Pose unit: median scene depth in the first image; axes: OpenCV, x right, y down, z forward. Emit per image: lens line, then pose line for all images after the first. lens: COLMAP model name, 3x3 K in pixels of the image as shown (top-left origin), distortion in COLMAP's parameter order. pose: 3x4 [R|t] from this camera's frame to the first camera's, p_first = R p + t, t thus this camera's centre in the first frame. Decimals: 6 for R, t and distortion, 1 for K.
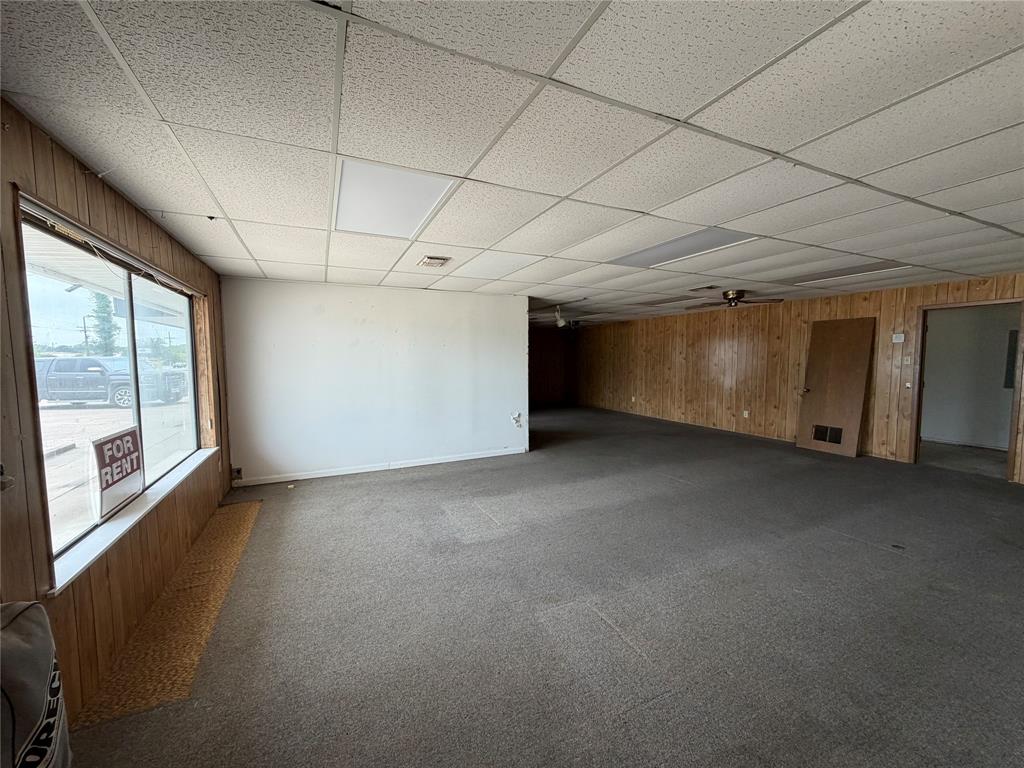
lens RADIAL K [[406.3, 0, 510.3], [0, 406.3, 385.3], [0, 0, 1]] dist [-0.001534, 0.000319]
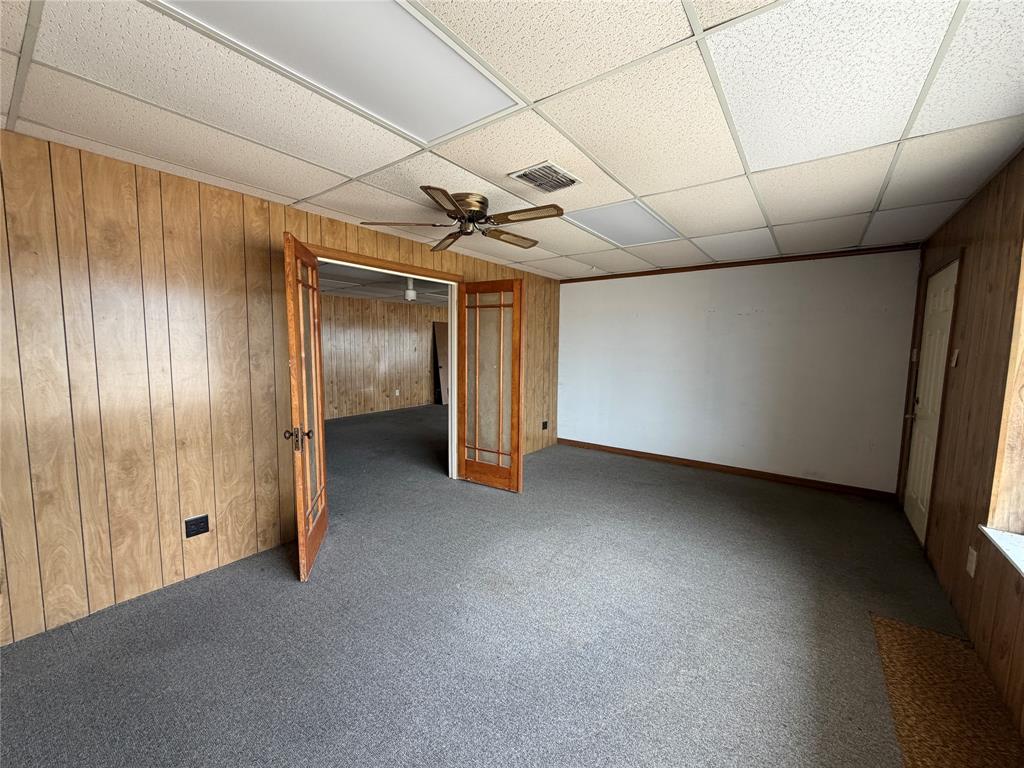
lens RADIAL K [[406.3, 0, 511.7], [0, 406.3, 387.8], [0, 0, 1]] dist [-0.001534, 0.000319]
pose [[-0.475040, -0.091805, 0.875162, -1.095766], [0.053445, 0.989697, 0.132830, -0.147461], [-0.878339, 0.109872, -0.465240, 2.198107]]
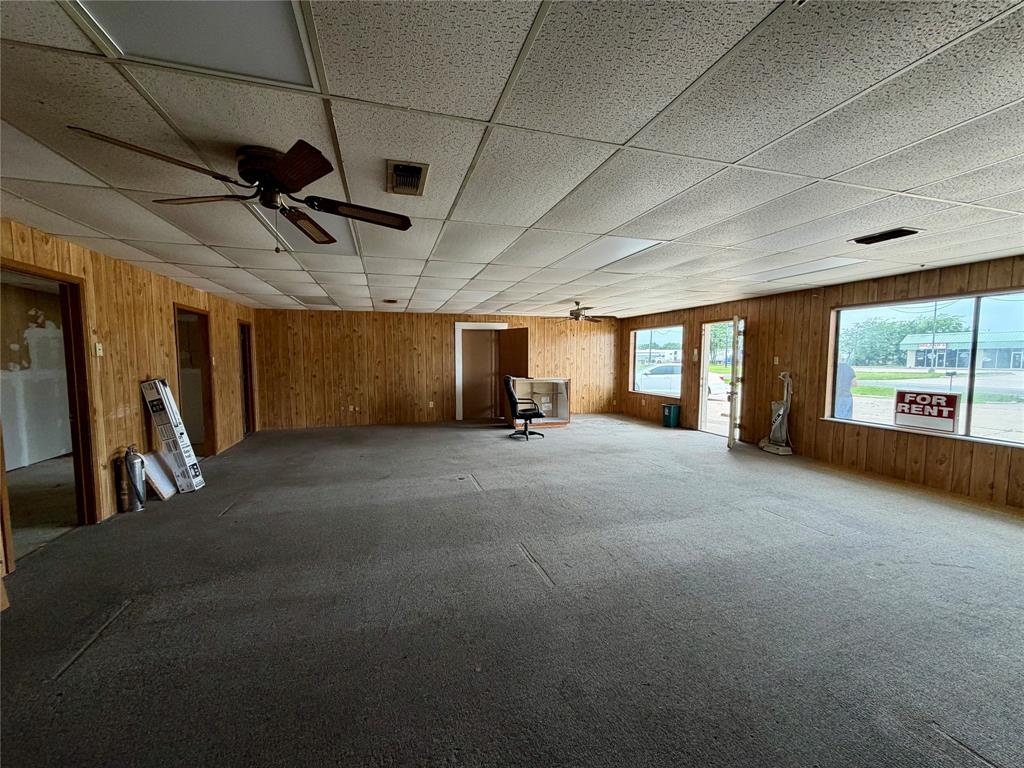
lens RADIAL K [[406.3, 0, 510.8], [0, 406.3, 384.8], [0, 0, 1]] dist [-0.001534, 0.000319]
pose [[-0.990671, -0.002038, 0.136259, 0.396153], [0.016969, 0.990261, 0.138184, -0.117183], [-0.135213, 0.139207, -0.980989, 1.724513]]
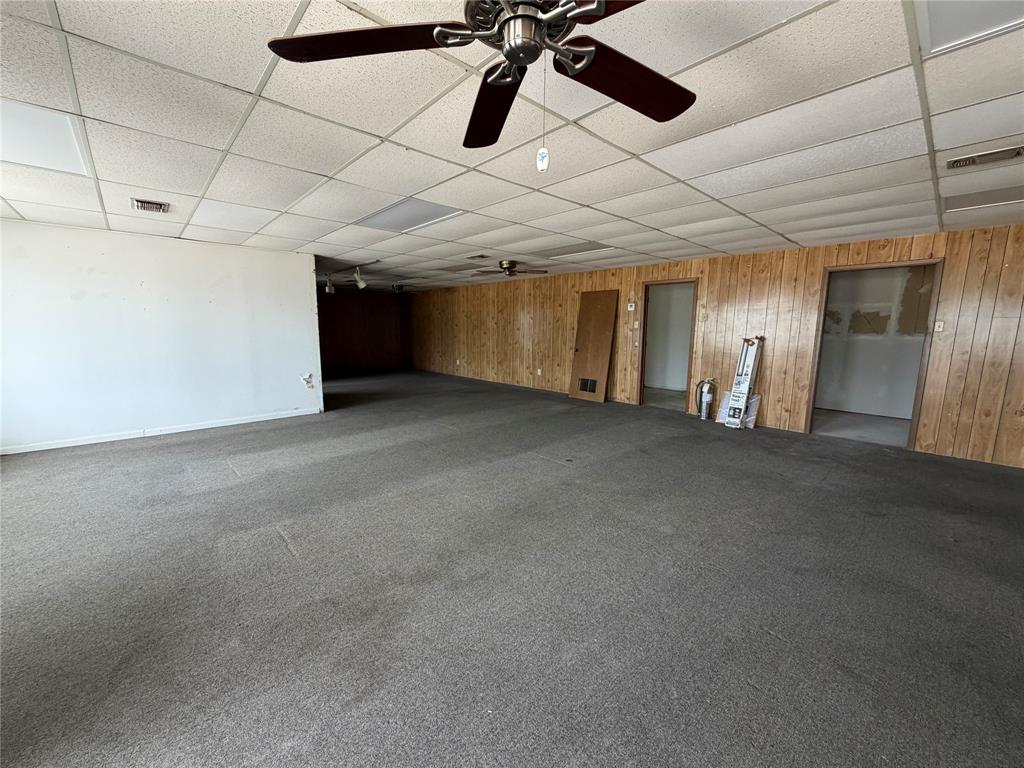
lens RADIAL K [[406.3, 0, 509.8], [0, 406.3, 385.4], [0, 0, 1]] dist [-0.001534, 0.000319]
pose [[0.953775, -0.031273, 0.298890, 0.266923], [0.008675, 0.997021, 0.076637, 0.034286], [-0.300397, -0.070502, 0.951205, -0.136341]]
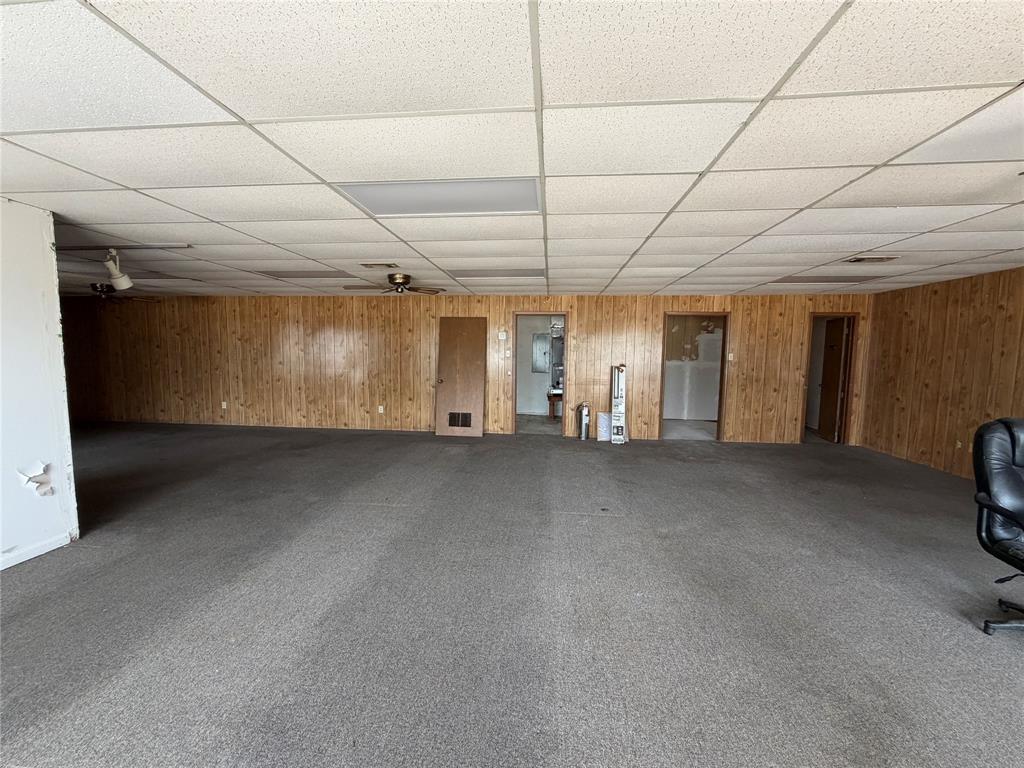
lens RADIAL K [[406.3, 0, 510.3], [0, 406.3, 385.2], [0, 0, 1]] dist [-0.001534, 0.000319]
pose [[0.511736, -0.061943, 0.856907, -0.135956], [0.046067, 0.997941, 0.044626, -0.024791], [-0.857907, 0.016639, 0.513536, 0.435247]]
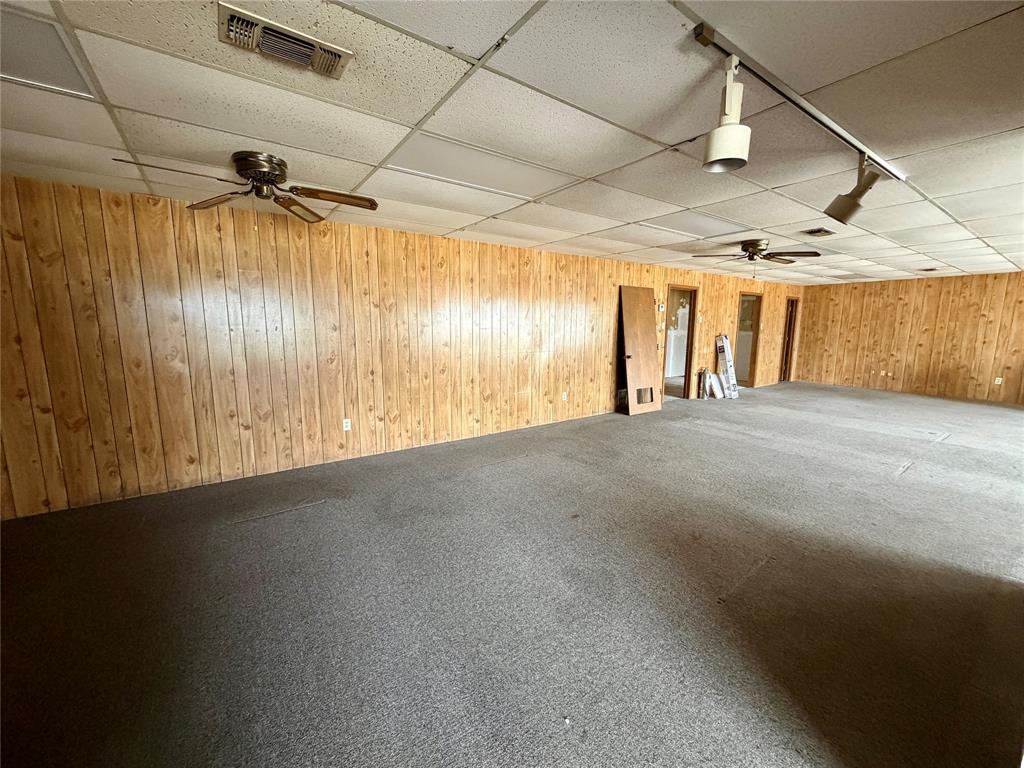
lens RADIAL K [[406.3, 0, 510.1], [0, 406.3, 385.6], [0, 0, 1]] dist [-0.001534, 0.000319]
pose [[-0.173964, -0.142035, 0.974455, -0.274658], [0.065811, 0.985654, 0.155416, -0.133731], [-0.982551, 0.091167, -0.162120, 2.140234]]
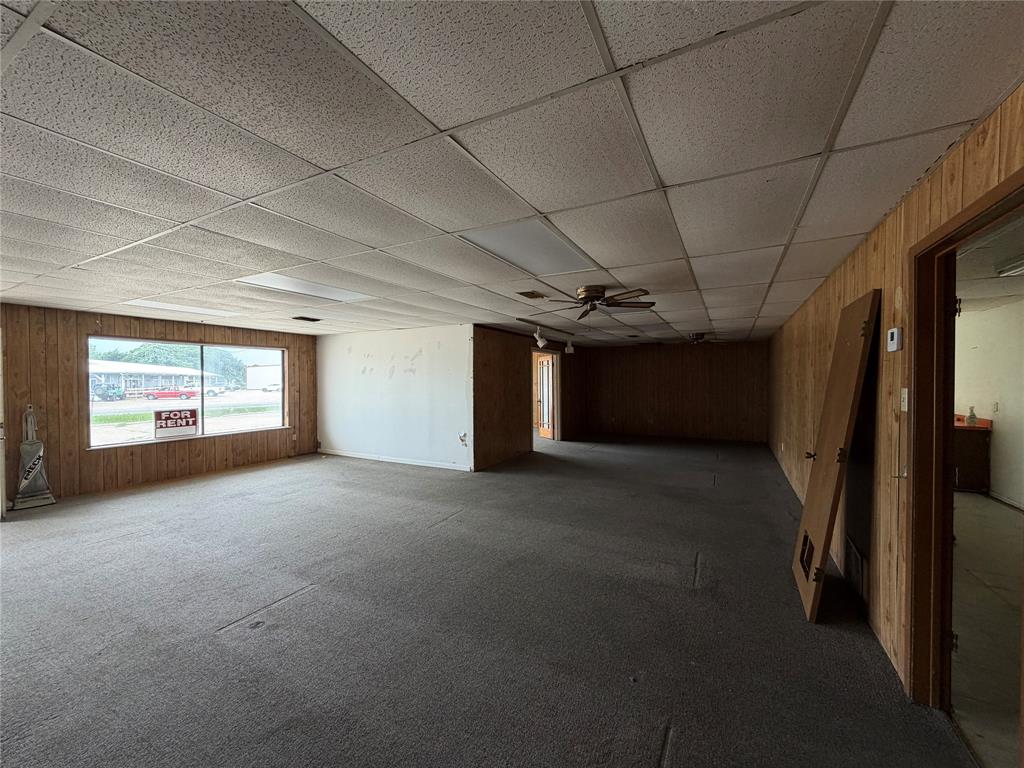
lens RADIAL K [[406.3, 0, 510.6], [0, 406.3, 385.5], [0, 0, 1]] dist [-0.001534, 0.000319]
pose [[0.595774, 0.017526, -0.802961, 1.329559], [-0.057055, 0.998160, -0.020547, -0.057625], [0.801123, 0.058055, 0.595677, 0.633788]]
